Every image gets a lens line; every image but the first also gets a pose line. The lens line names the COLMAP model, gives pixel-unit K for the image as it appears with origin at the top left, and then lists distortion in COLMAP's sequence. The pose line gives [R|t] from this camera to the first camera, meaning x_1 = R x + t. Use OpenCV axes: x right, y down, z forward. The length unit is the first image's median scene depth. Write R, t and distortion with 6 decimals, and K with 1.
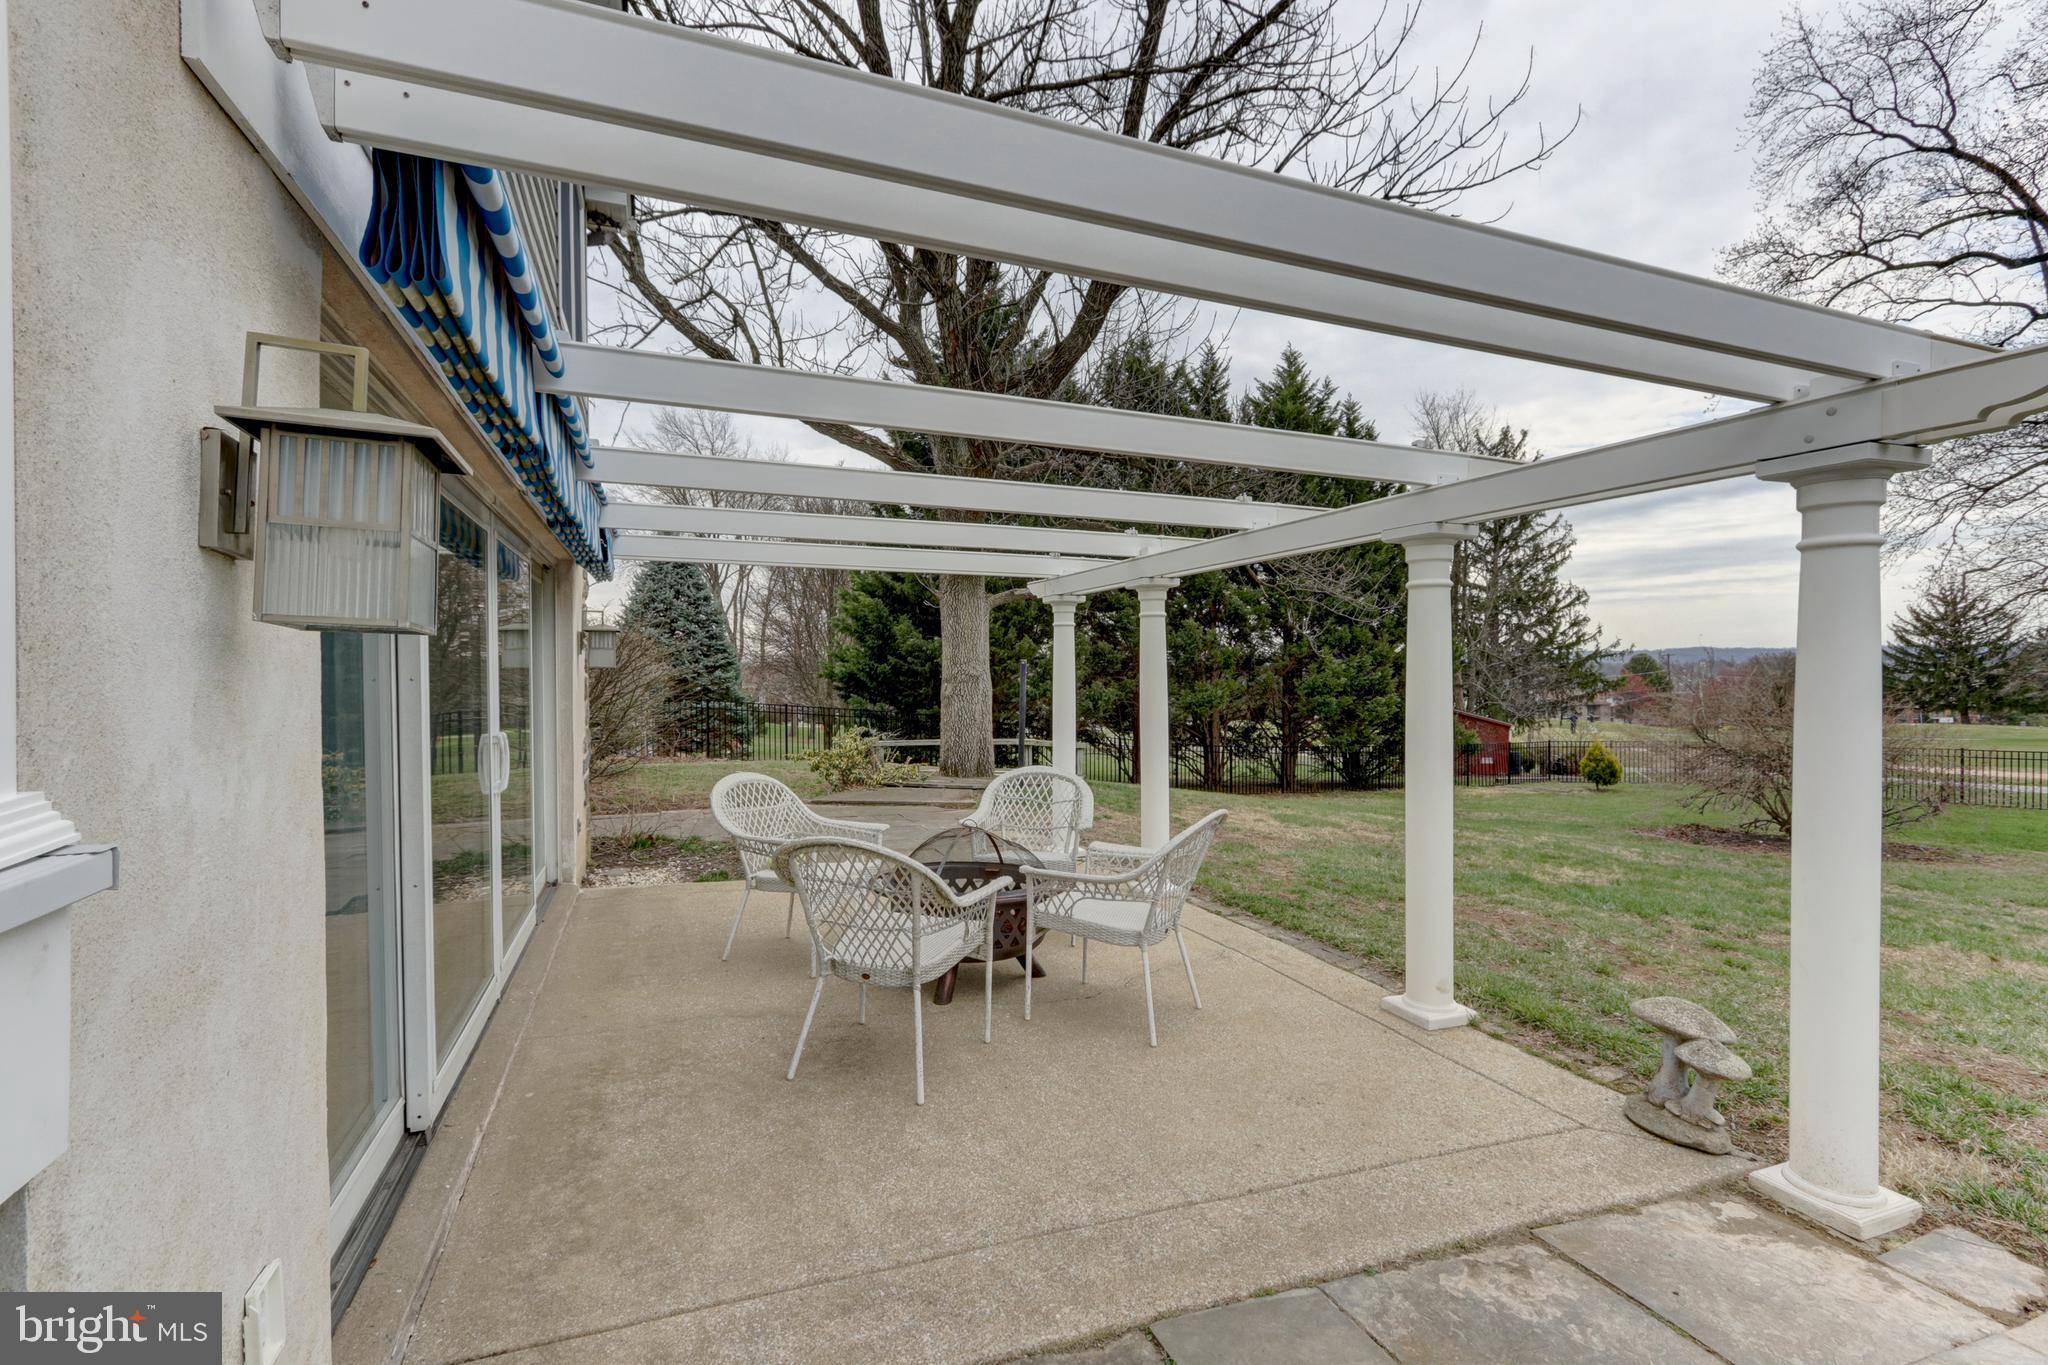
lens RADIAL K [[934.5, 0, 1012.1], [0, 934.5, 685.6], [0, 0, 1]] dist [0.000353, 0.000185]
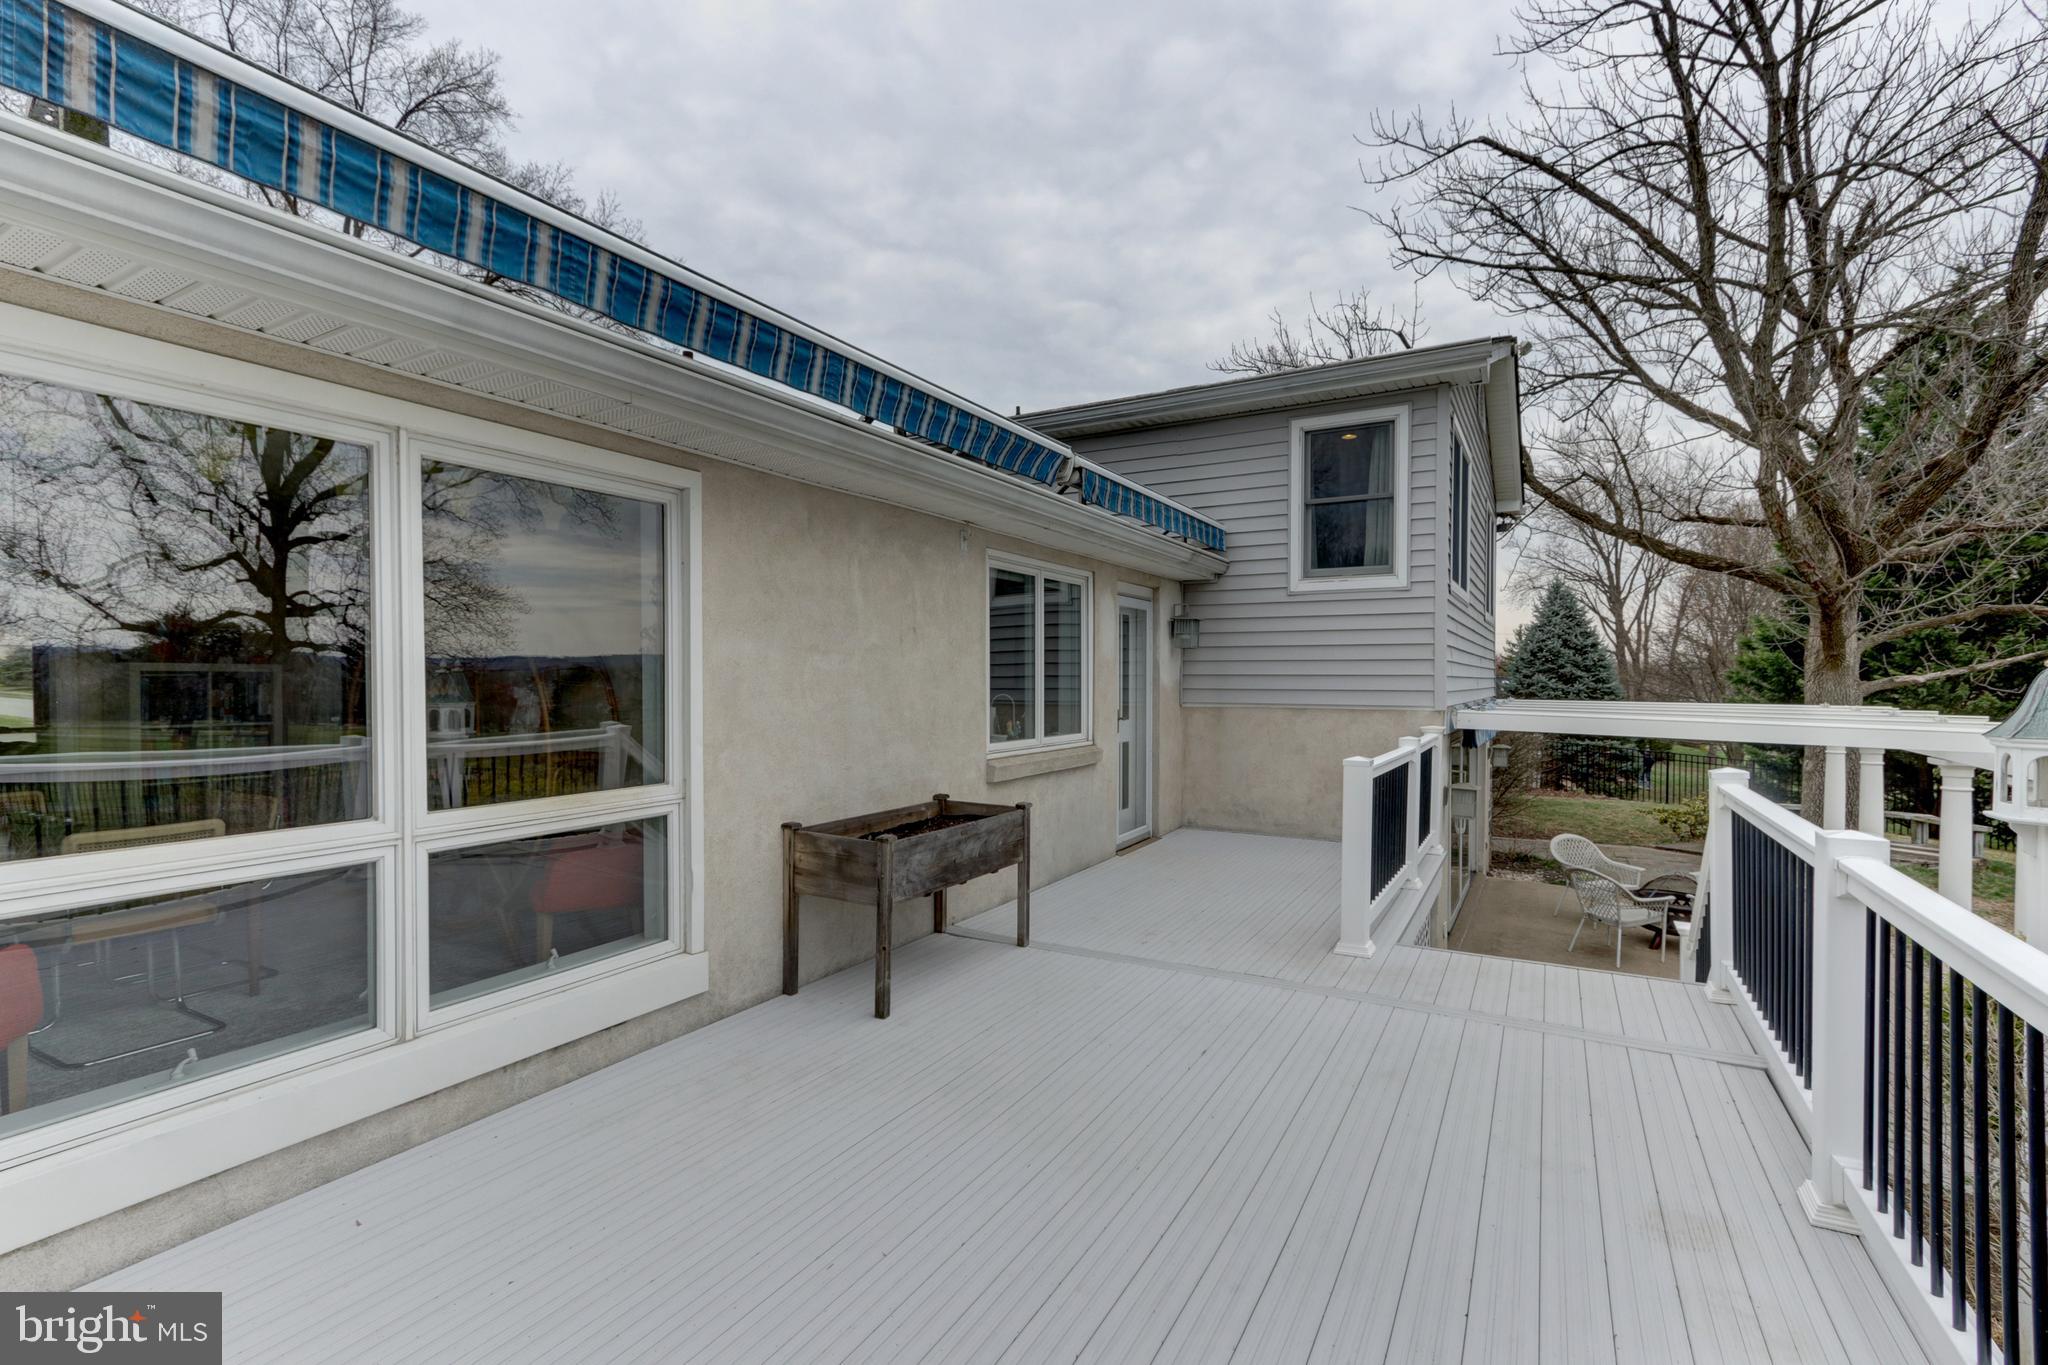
lens RADIAL K [[934.5, 0, 1014.4], [0, 934.5, 688.9], [0, 0, 1]] dist [0.000353, 0.000185]
pose [[0.632874, 0.015507, -0.774099, 0.226523], [-0.015229, 0.999855, 0.007579, -0.094705], [0.774105, 0.006992, 0.633019, -0.541267]]
